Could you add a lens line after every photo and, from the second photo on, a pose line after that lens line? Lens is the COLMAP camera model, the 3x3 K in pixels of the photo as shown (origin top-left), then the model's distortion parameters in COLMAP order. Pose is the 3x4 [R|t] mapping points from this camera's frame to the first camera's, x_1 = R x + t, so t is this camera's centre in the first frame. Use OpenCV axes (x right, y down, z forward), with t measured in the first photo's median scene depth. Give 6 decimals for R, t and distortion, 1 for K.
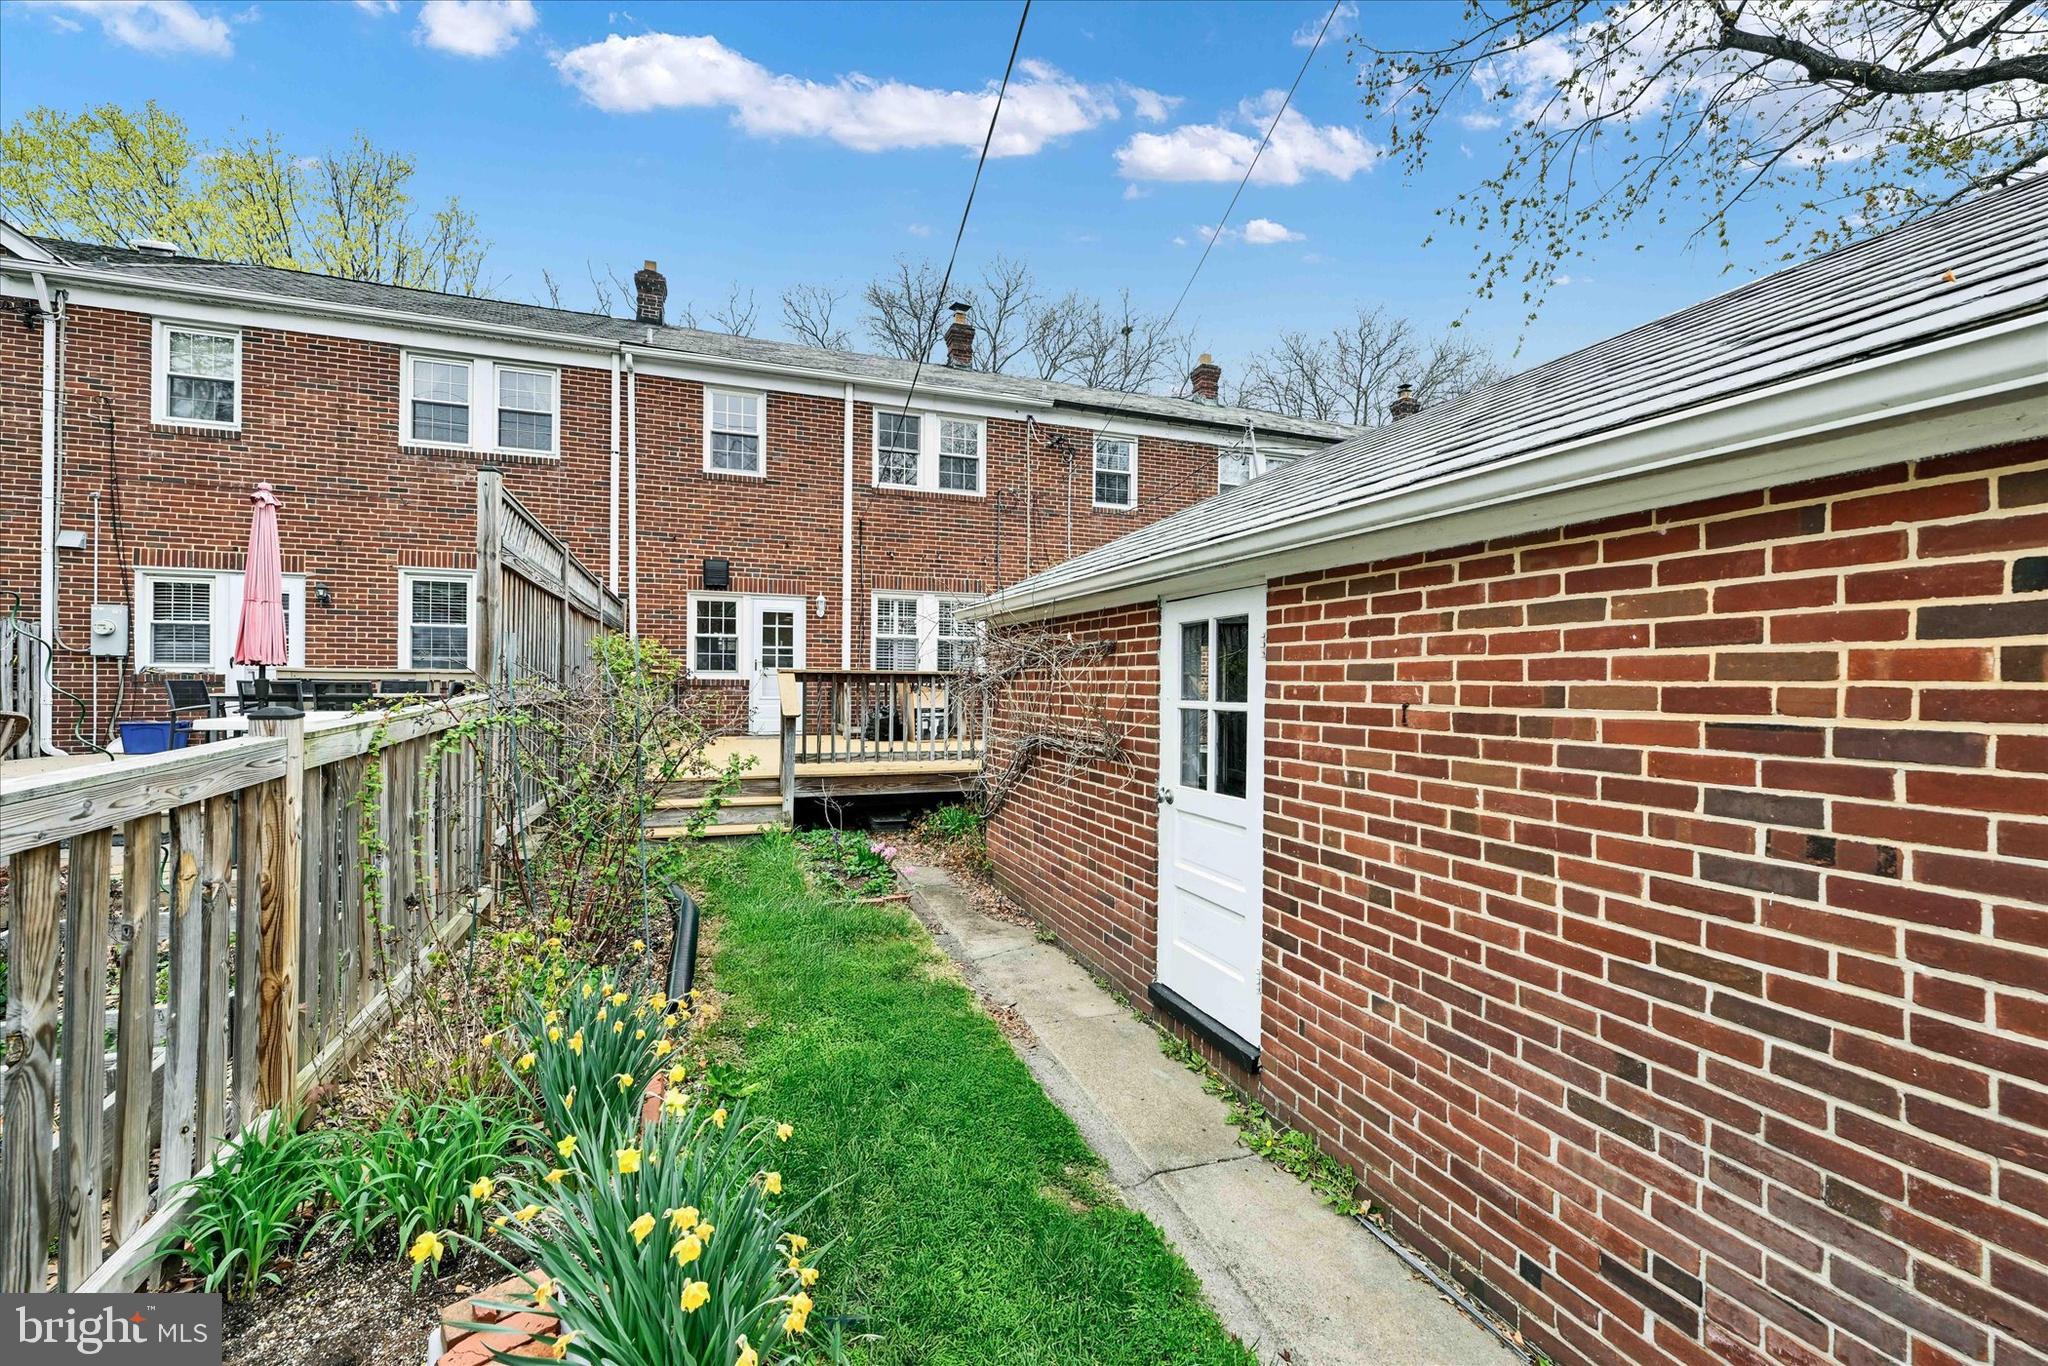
lens RADIAL K [[834.0, 0, 1024.0], [0, 834.0, 683.0], [0, 0, 1]] dist [-0.002628, -0.000173]
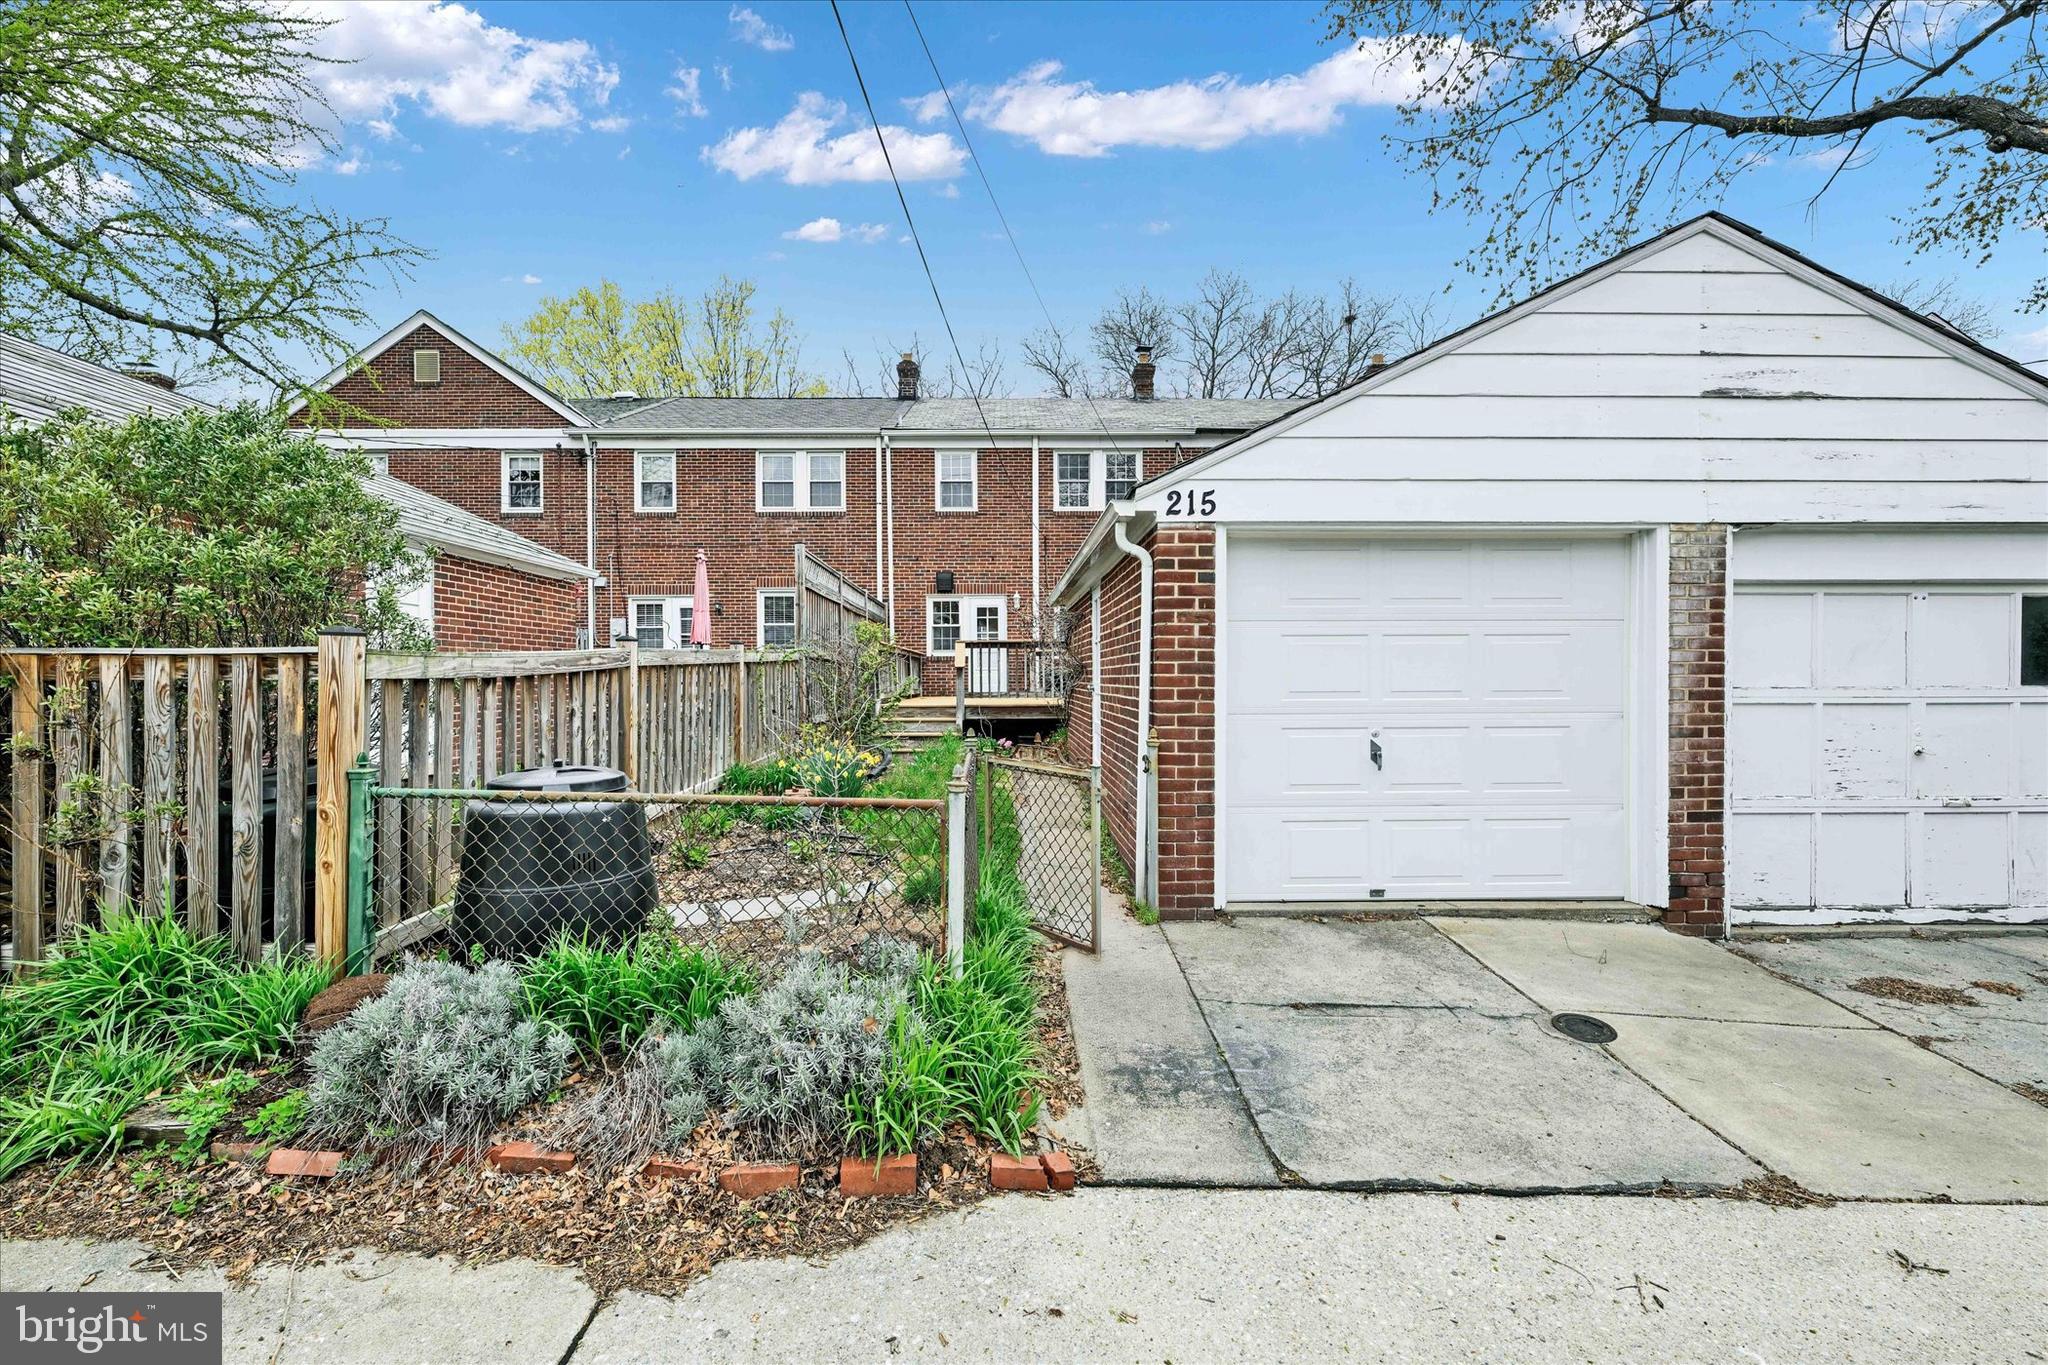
lens RADIAL K [[834.0, 0, 1024.0], [0, 834.0, 682.5], [0, 0, 1]] dist [-0.002628, -0.000173]
pose [[0.947279, -0.011972, -0.320185, 0.220224], [0.014086, 0.999892, 0.004289, 0.037699], [0.320099, -0.008573, 0.947345, -0.318290]]
